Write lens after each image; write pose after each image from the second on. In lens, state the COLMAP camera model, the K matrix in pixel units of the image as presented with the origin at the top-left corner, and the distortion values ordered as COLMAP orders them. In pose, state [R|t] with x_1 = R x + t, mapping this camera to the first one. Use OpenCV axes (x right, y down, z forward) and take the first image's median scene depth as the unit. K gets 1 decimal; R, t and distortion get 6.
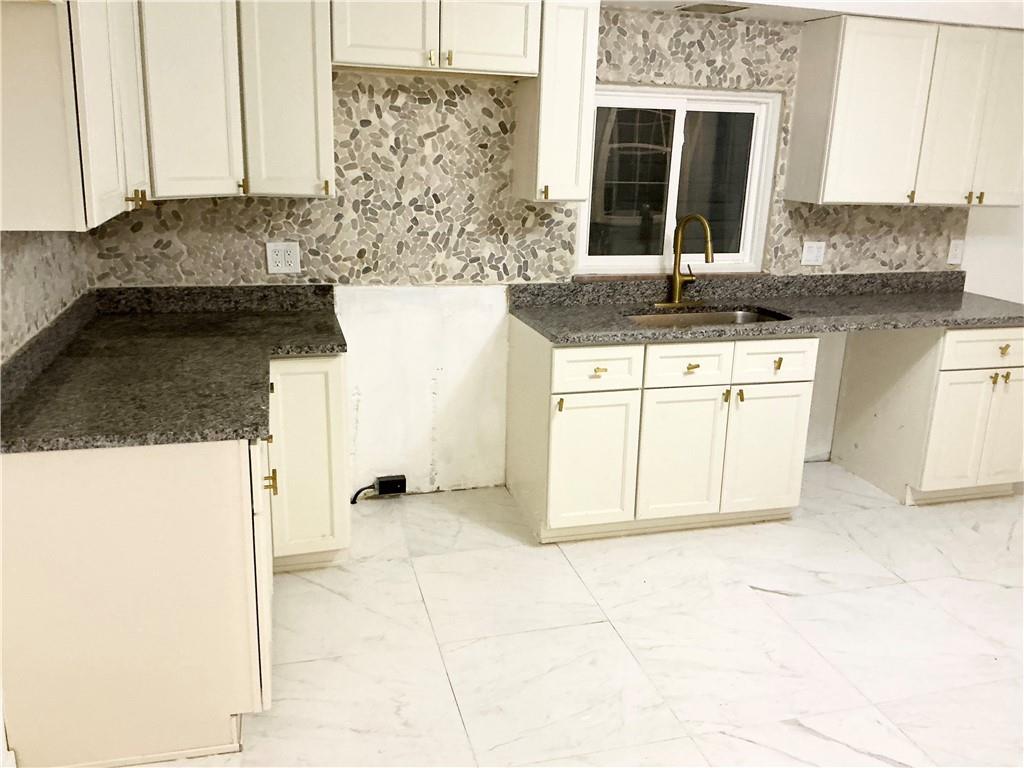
lens RADIAL K [[847.6, 0, 509.9], [0, 847.6, 372.8], [0, 0, 1]] dist [0.144163, -0.269544]
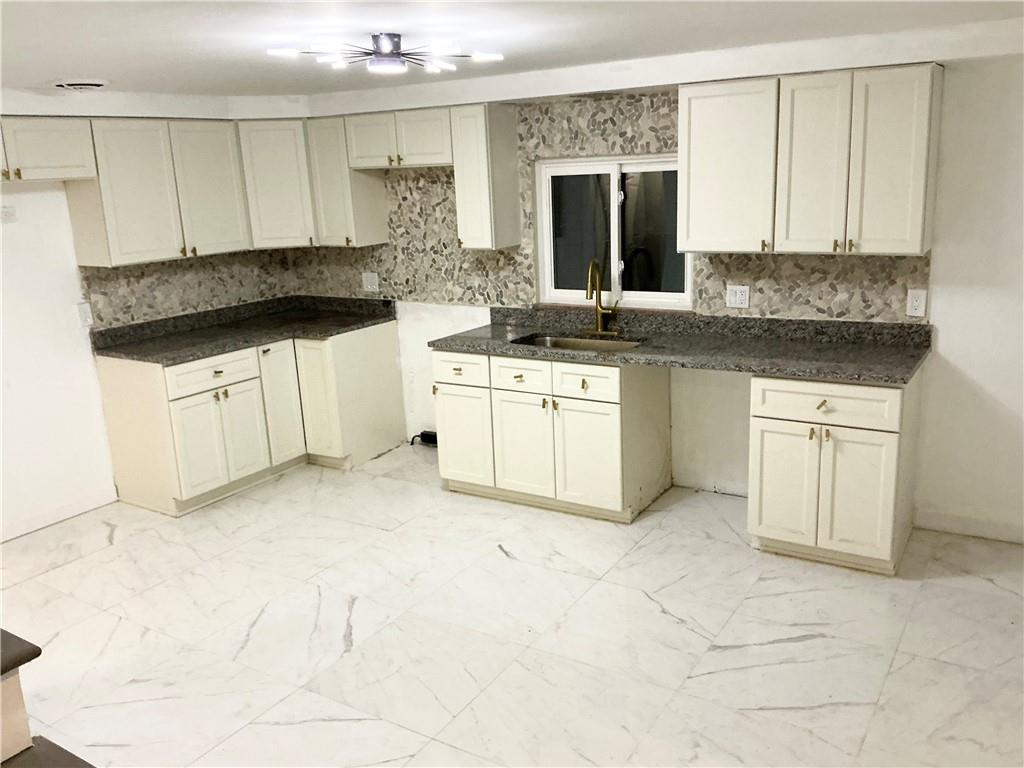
lens RADIAL K [[847.6, 0, 509.9], [0, 847.6, 372.8], [0, 0, 1]] dist [0.144163, -0.269544]
pose [[0.664055, 0.114964, -0.738793, 1.061032], [-0.130826, 0.990730, 0.036577, -0.053128], [0.736149, 0.072364, 0.672939, 0.103890]]
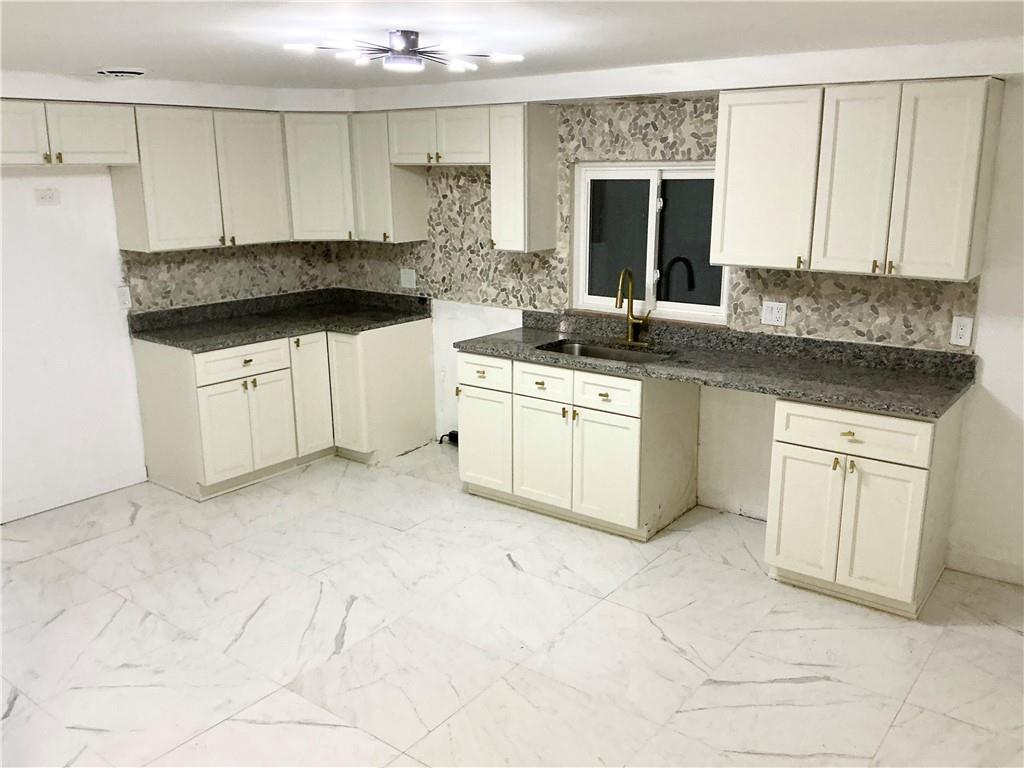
lens RADIAL K [[847.6, 0, 509.9], [0, 847.6, 372.8], [0, 0, 1]] dist [0.144163, -0.269544]
pose [[0.595192, 0.154309, -0.788629, 1.082330], [-0.183884, 0.981504, 0.053267, -0.074549], [0.782262, 0.113312, 0.612558, 0.164811]]
